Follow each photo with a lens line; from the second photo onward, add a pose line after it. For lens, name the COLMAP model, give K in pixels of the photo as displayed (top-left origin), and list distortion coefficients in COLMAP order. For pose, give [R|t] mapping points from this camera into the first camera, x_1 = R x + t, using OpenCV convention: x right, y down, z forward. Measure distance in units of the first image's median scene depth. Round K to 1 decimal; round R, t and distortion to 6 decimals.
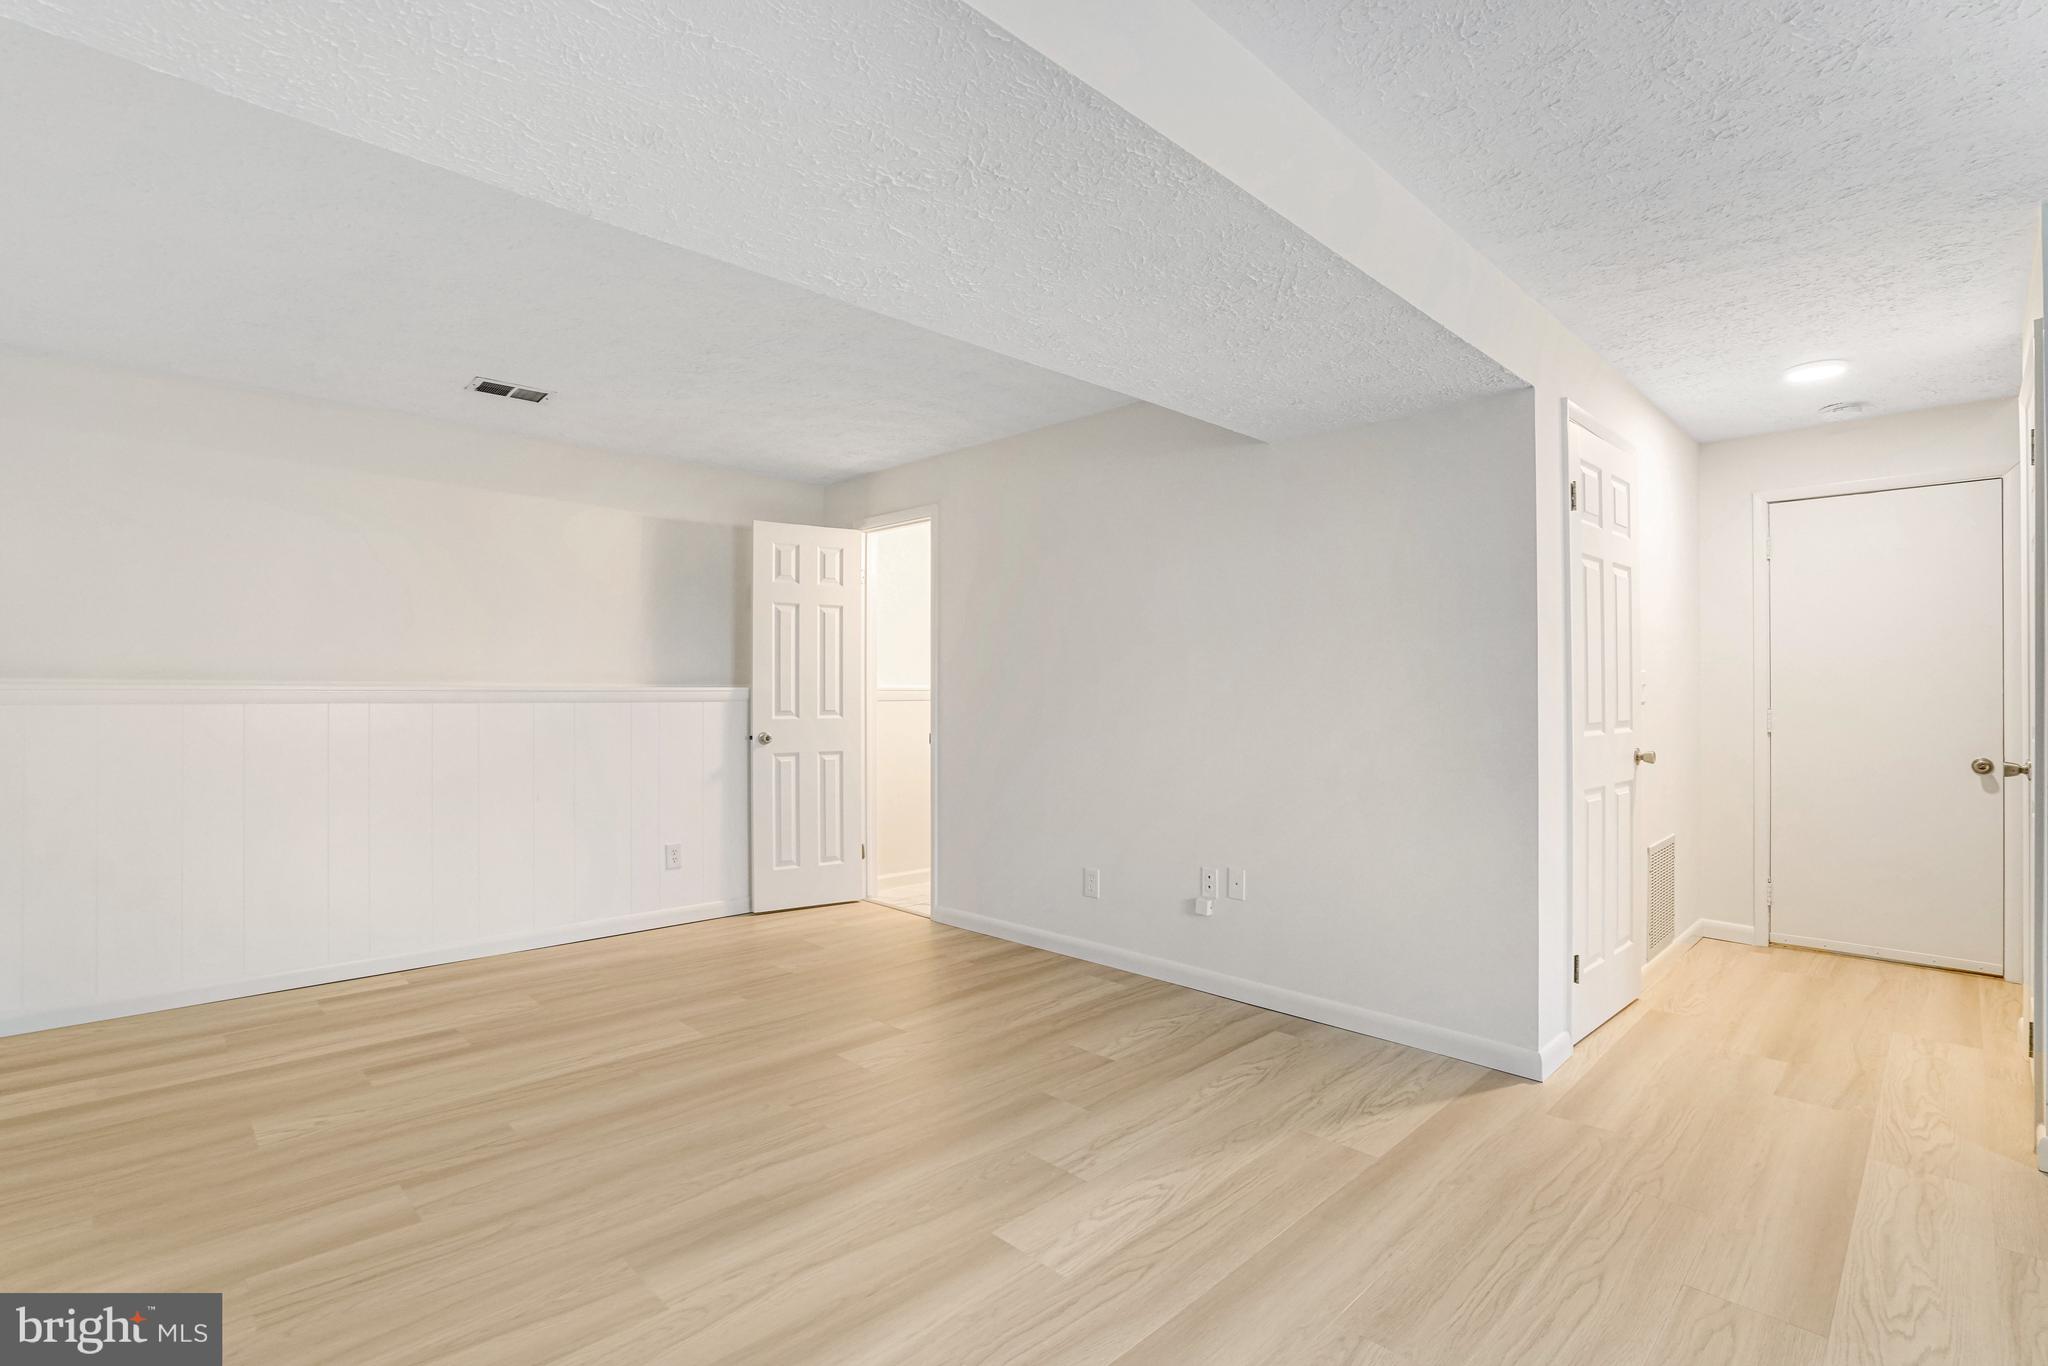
lens RADIAL K [[957.1, 0, 1021.7], [0, 957.1, 675.6], [0, 0, 1]] dist [-0.053930, 0.021109]
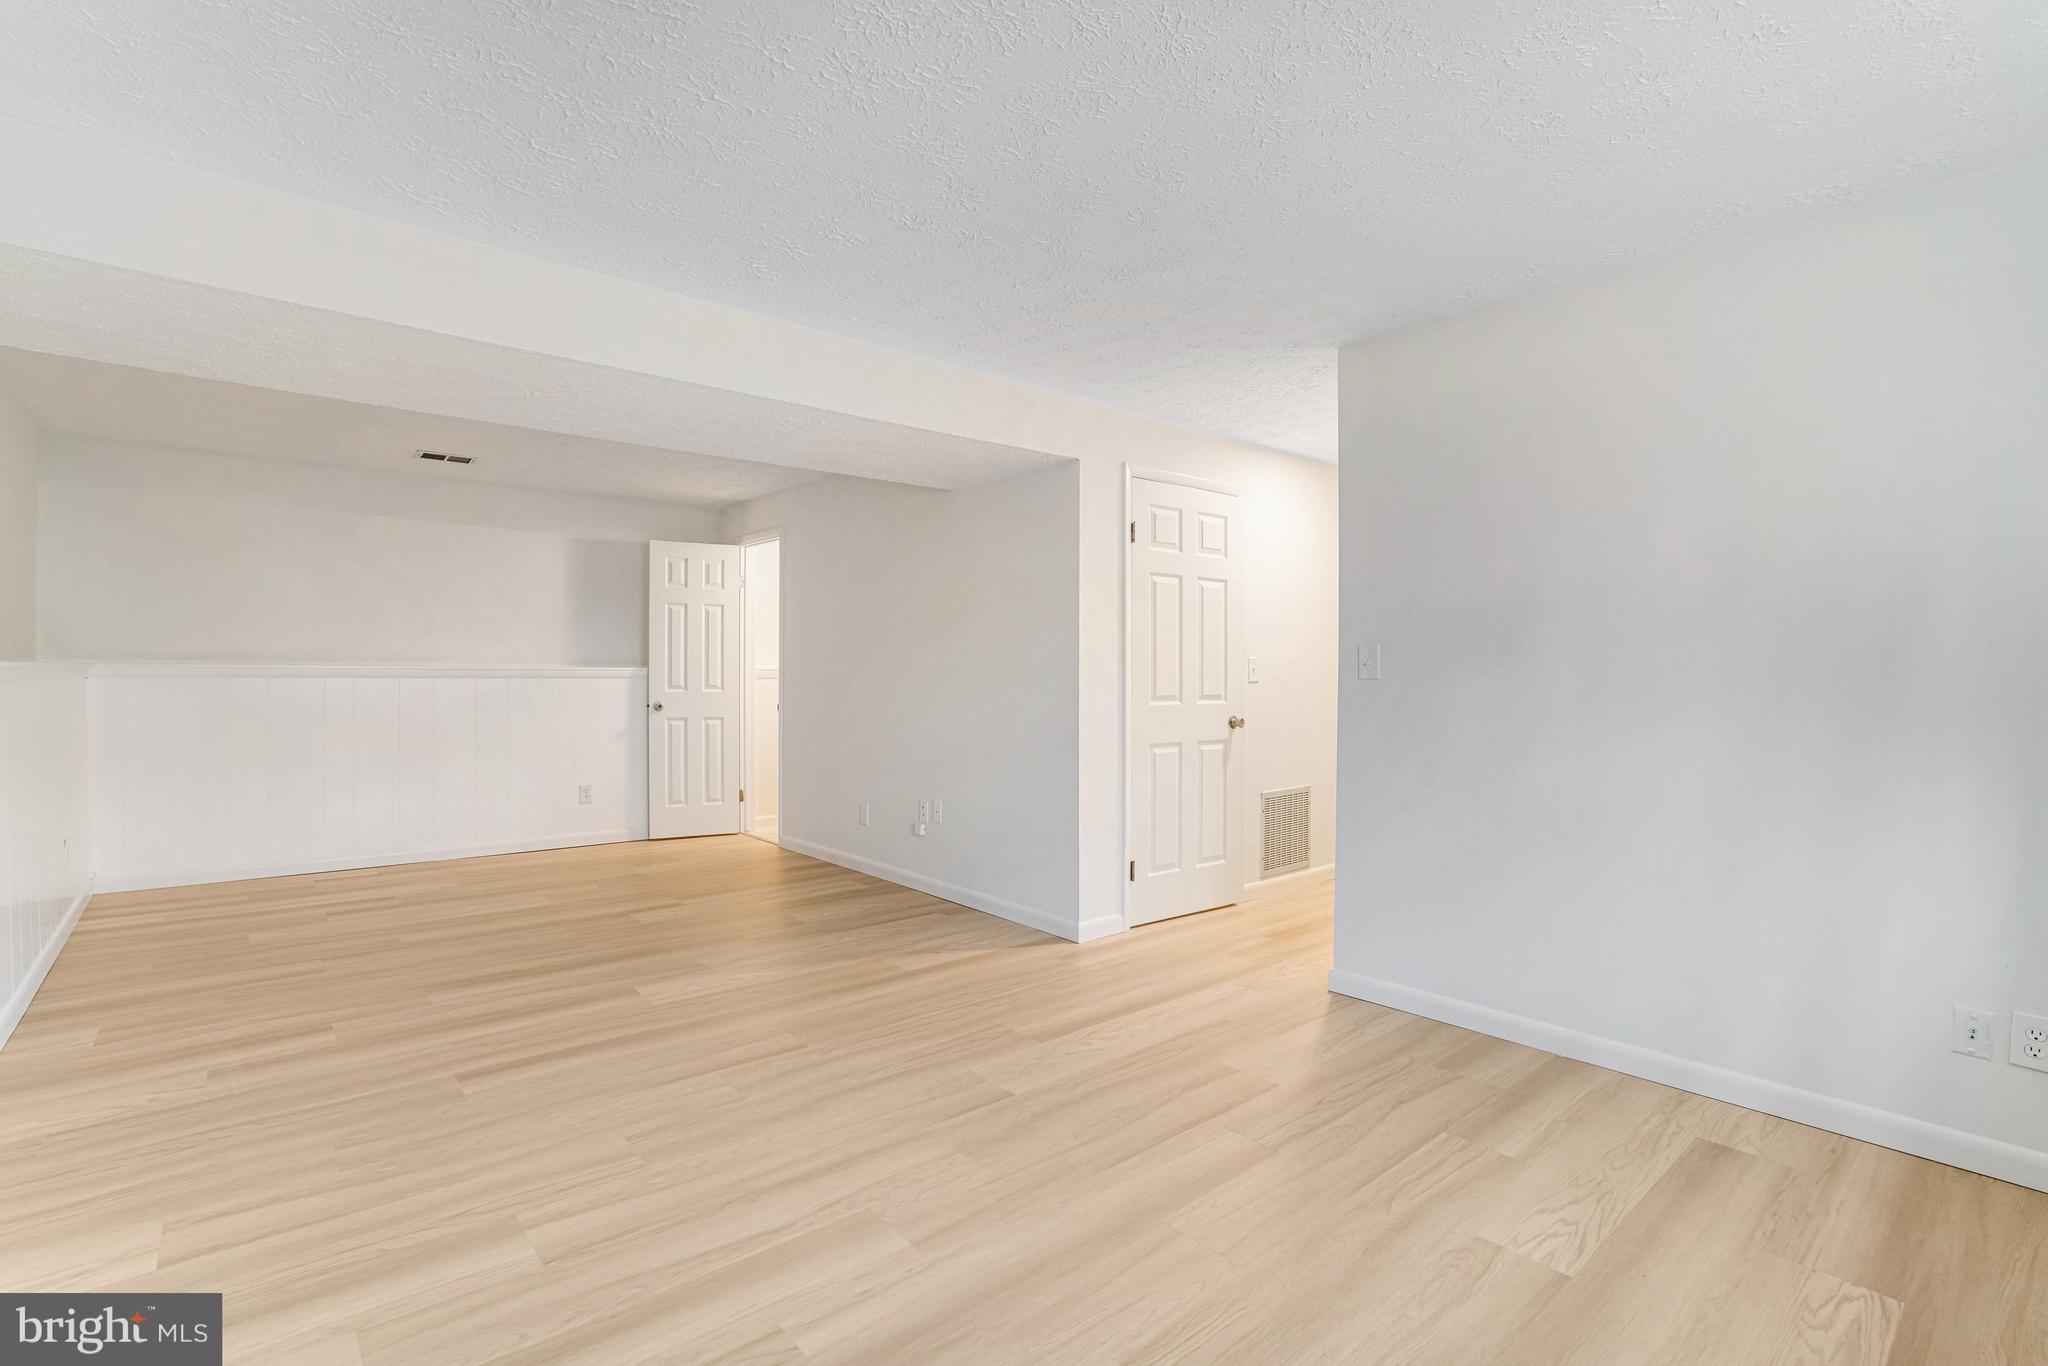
lens RADIAL K [[957.1, 0, 1021.7], [0, 957.1, 675.6], [0, 0, 1]] dist [-0.053930, 0.021109]
pose [[0.997139, 0.004366, -0.075466, 0.436311], [-0.002875, 0.999799, 0.019855, -0.005679], [0.075538, -0.019582, 0.996951, -0.352232]]
